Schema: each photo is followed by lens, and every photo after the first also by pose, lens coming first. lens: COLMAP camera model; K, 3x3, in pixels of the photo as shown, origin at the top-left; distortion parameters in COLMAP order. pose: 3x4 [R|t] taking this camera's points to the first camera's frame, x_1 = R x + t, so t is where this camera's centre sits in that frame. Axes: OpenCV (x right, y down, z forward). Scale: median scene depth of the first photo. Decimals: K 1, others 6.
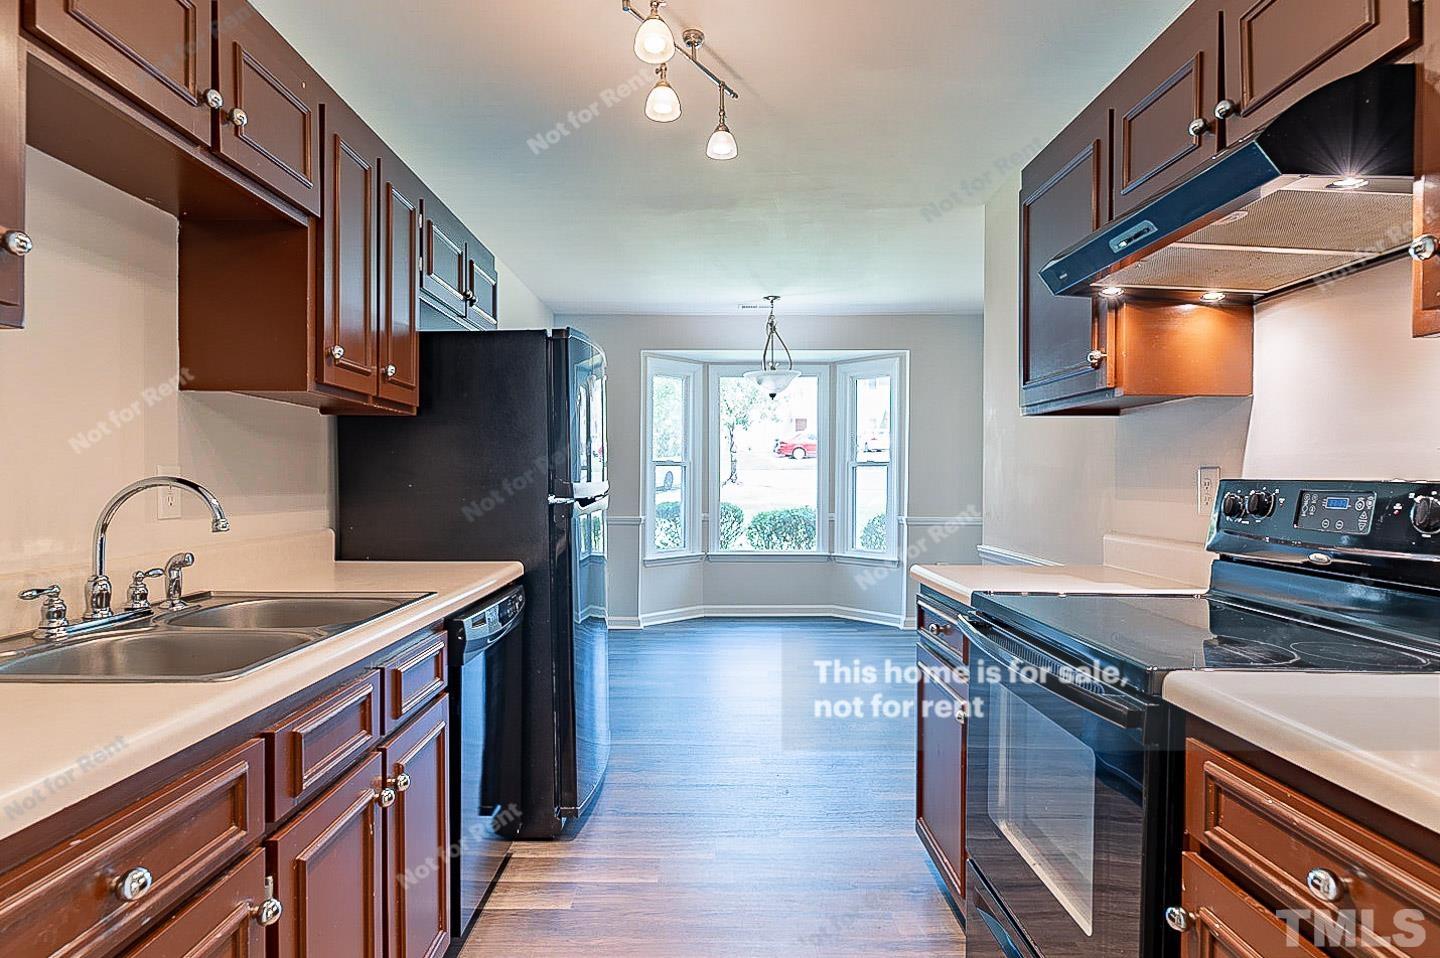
lens RADIAL K [[832.3, 0, 720.0], [0, 832.3, 479.0], [0, 0, 1]] dist [-0.000725, 0.000046]
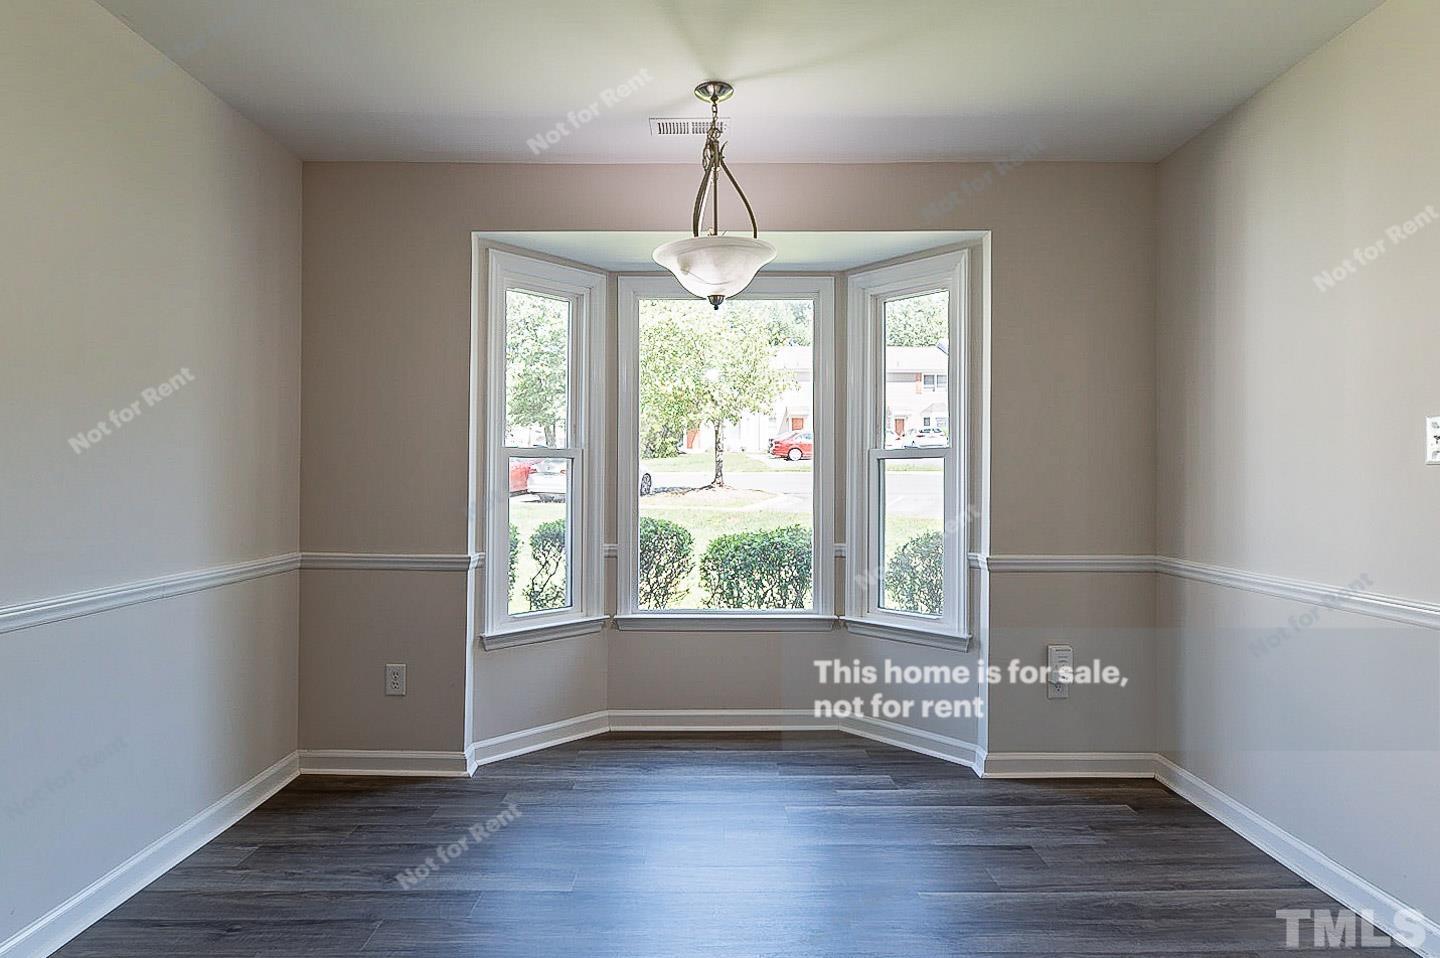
lens RADIAL K [[832.3, 0, 720.0], [0, 832.3, 479.0], [0, 0, 1]] dist [-0.000725, 0.000046]
pose [[0.999991, -0.002101, 0.003698, 0.052557], [0.002109, 0.999996, -0.002130, -0.000408], [-0.003694, 0.002138, 0.999991, 0.446476]]
